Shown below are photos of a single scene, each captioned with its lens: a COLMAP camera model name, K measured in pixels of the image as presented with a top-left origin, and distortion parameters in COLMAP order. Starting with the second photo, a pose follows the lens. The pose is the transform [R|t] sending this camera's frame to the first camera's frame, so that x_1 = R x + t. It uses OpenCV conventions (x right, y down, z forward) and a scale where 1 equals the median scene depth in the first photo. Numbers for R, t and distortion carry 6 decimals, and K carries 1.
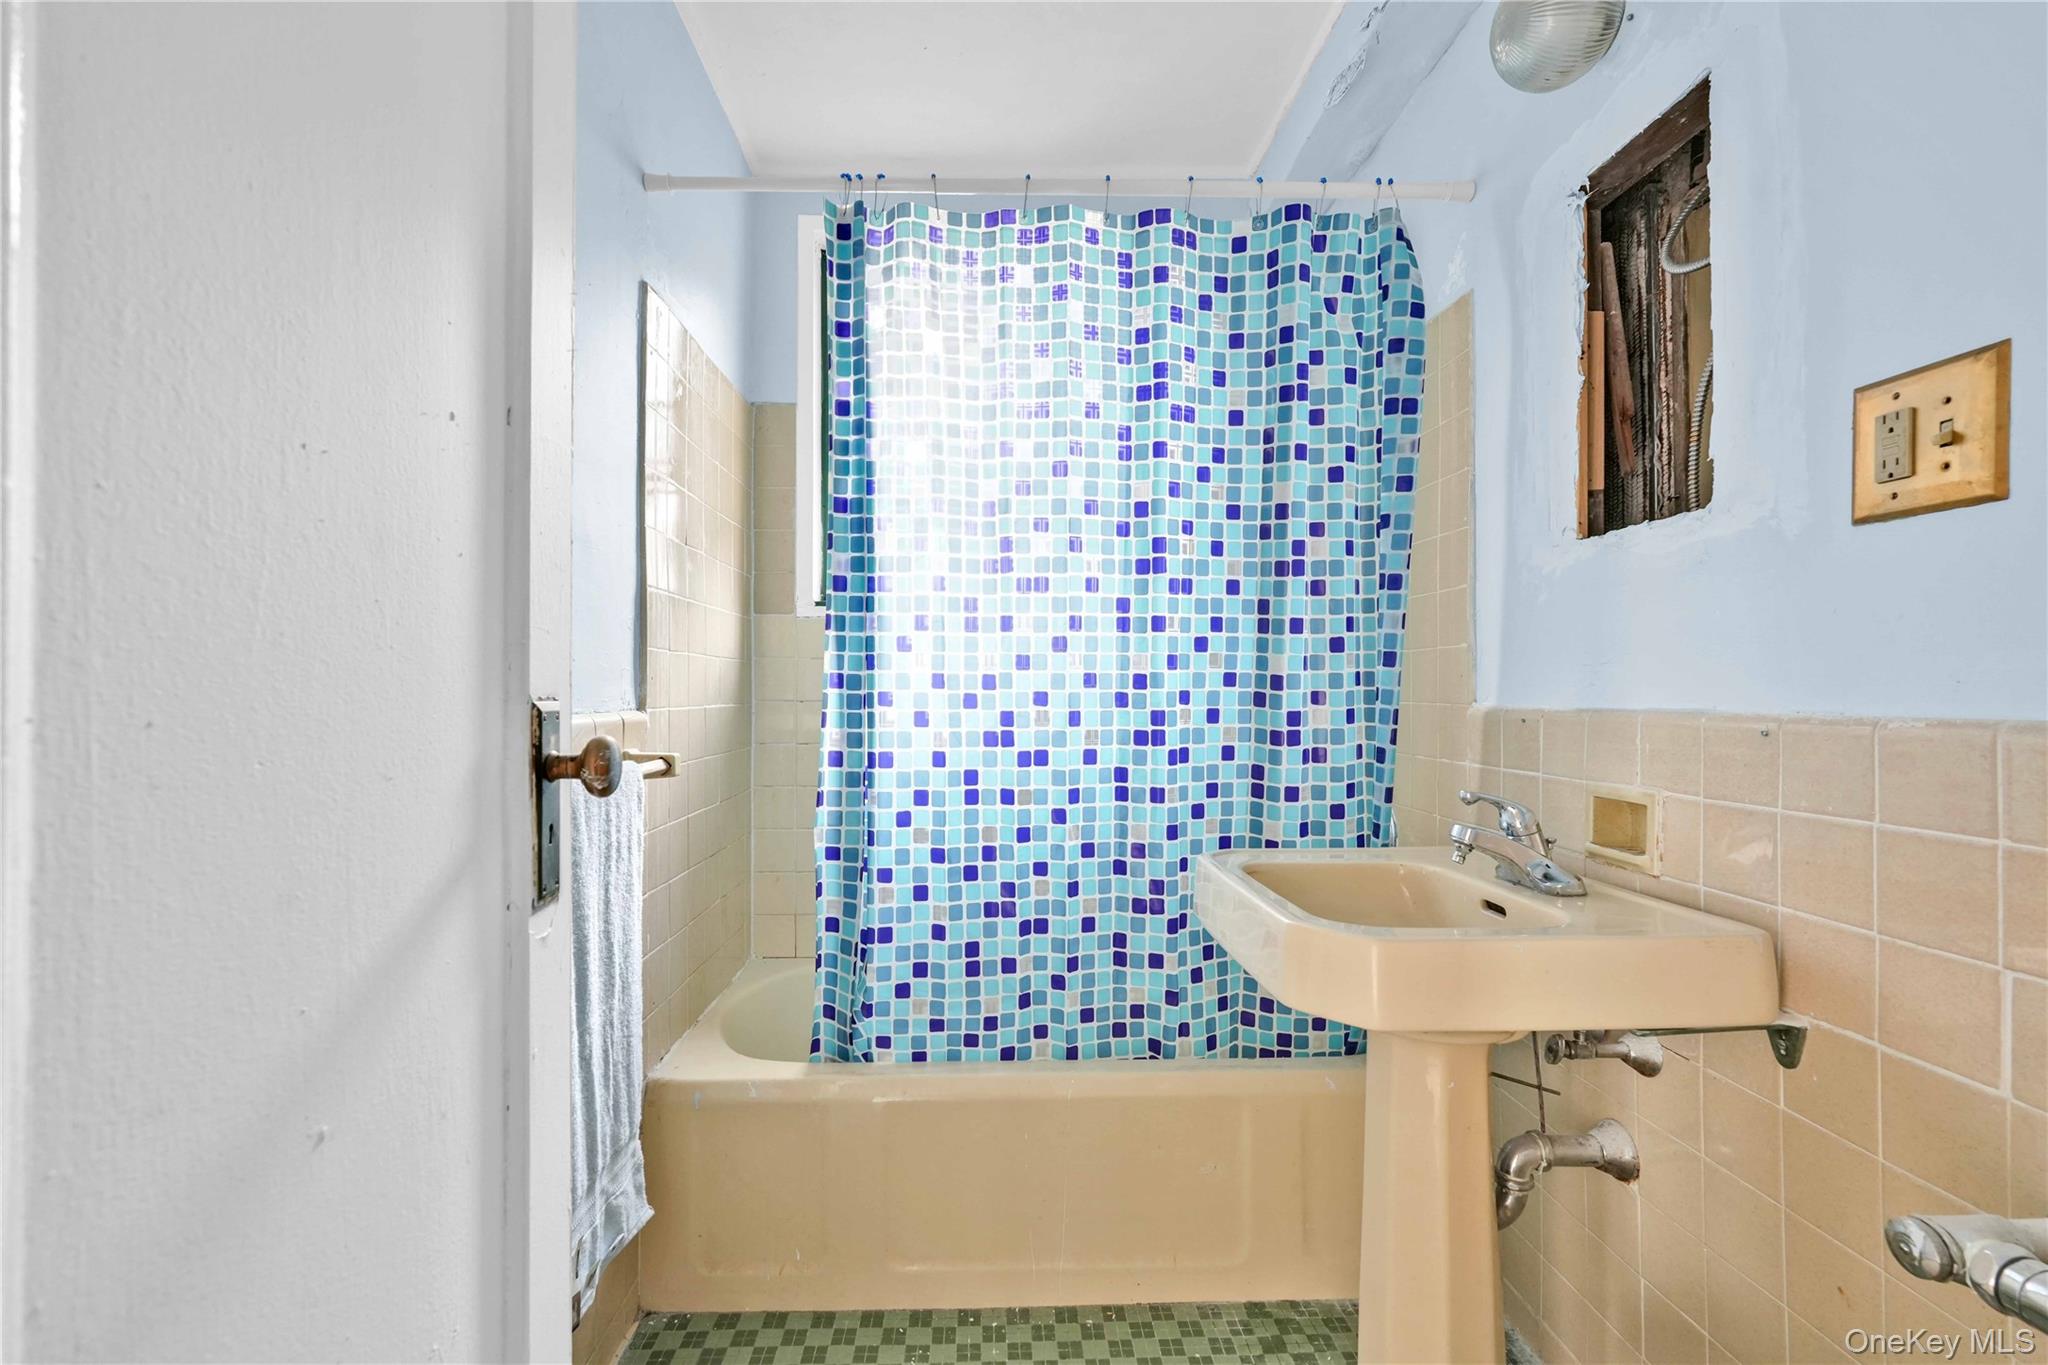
lens RADIAL K [[904.0, 0, 999.4], [0, 904.0, 689.0], [0, 0, 1]] dist [-0.016654, 0.009862]
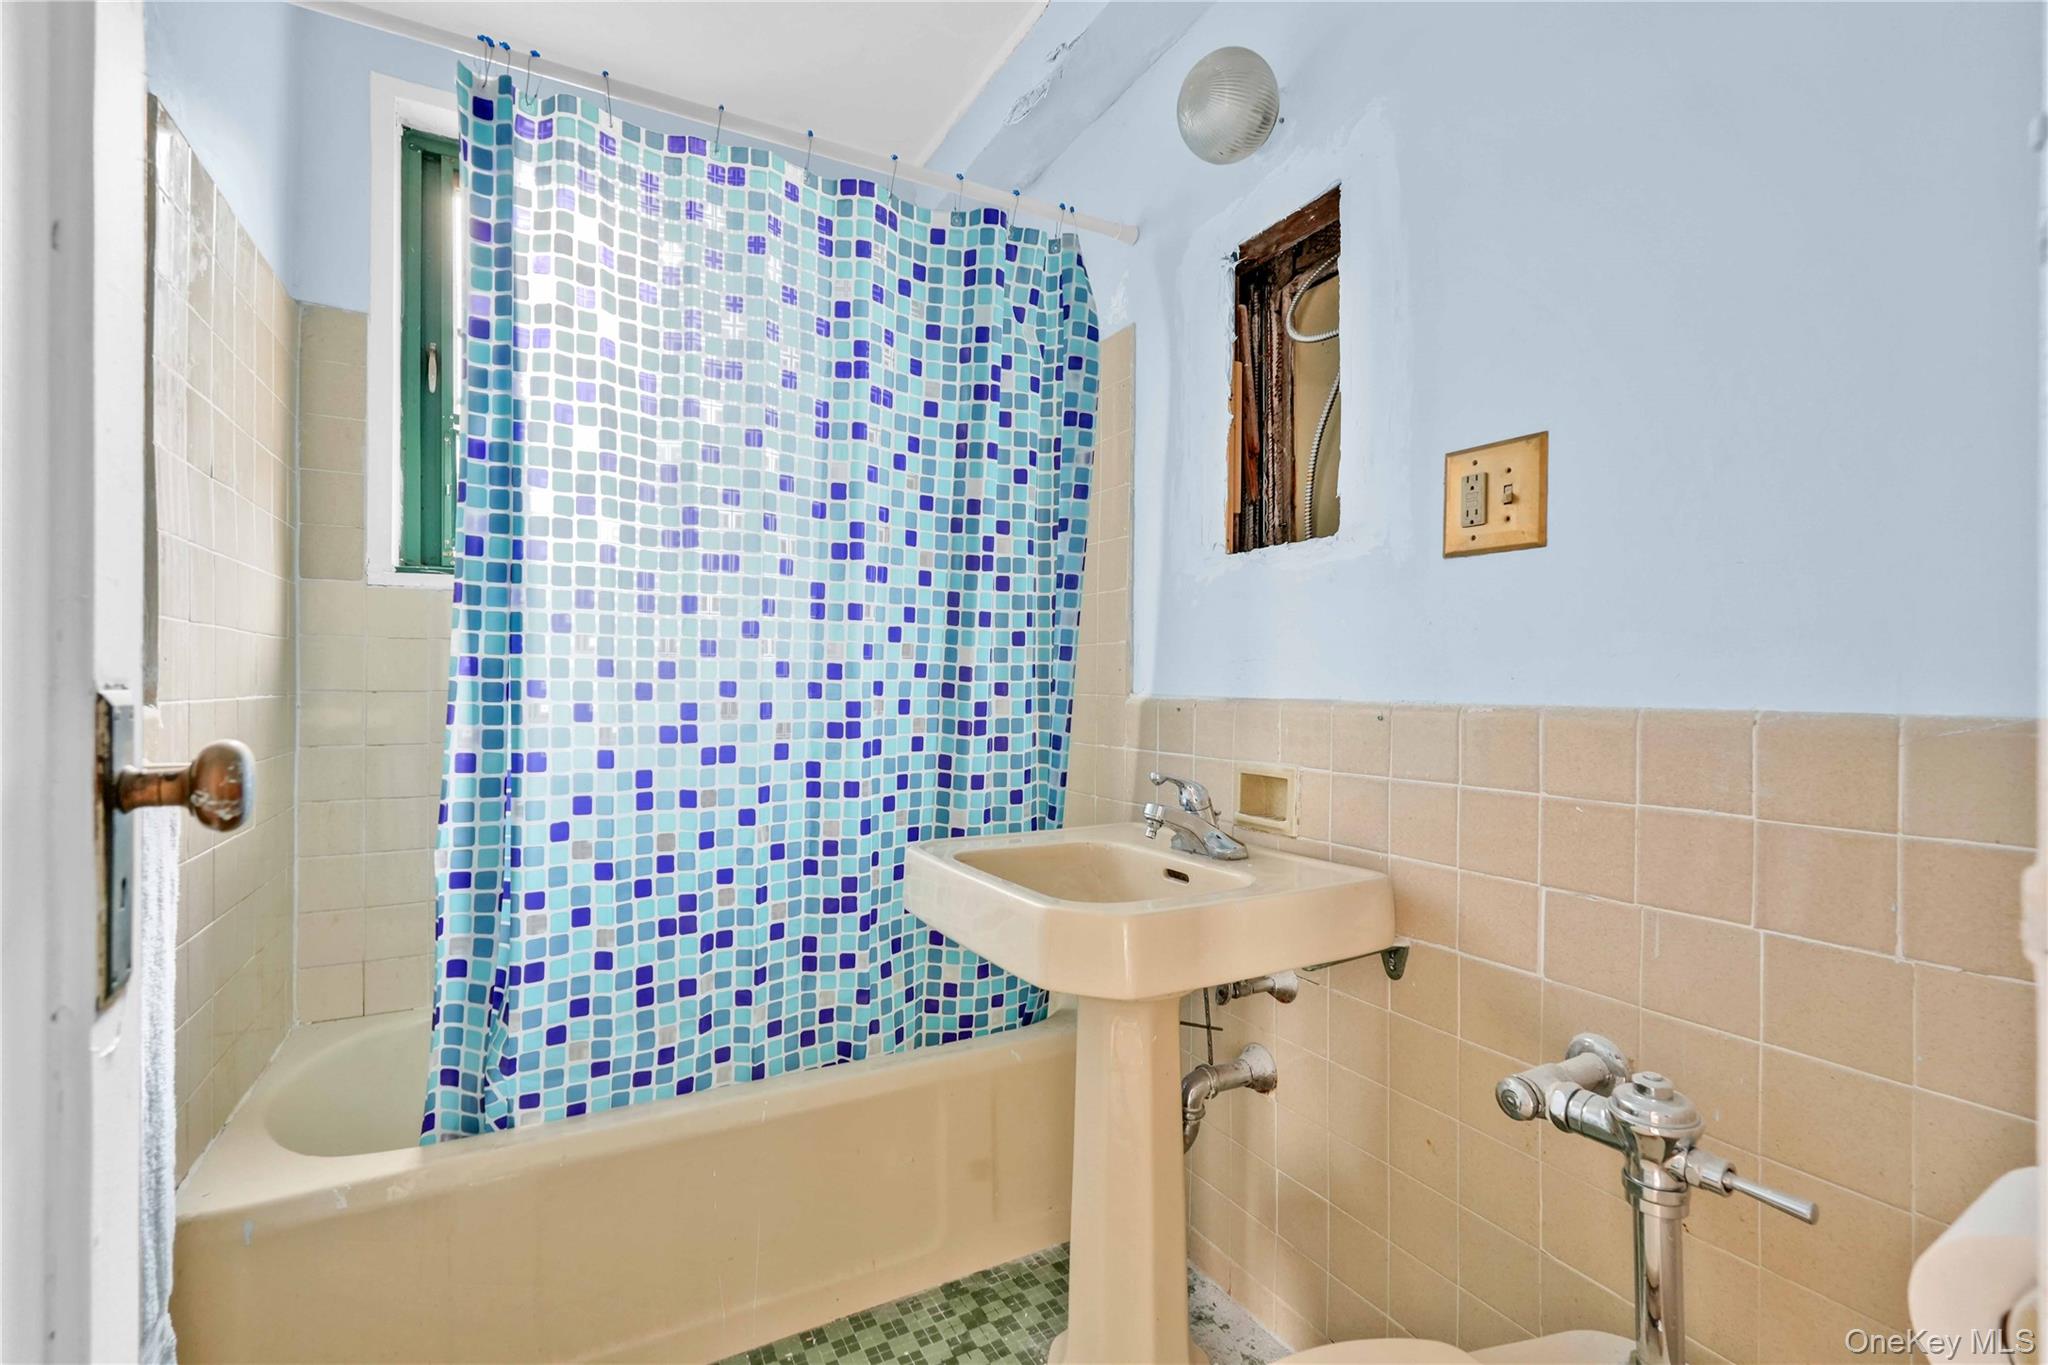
lens RADIAL K [[904.0, 0, 999.4], [0, 904.0, 689.0], [0, 0, 1]] dist [-0.016654, 0.009862]
pose [[0.891569, 0.002944, 0.452875, -0.122507], [-0.007185, 0.999945, 0.007646, 0.001697], [-0.452828, -0.010071, 0.891541, 0.069219]]
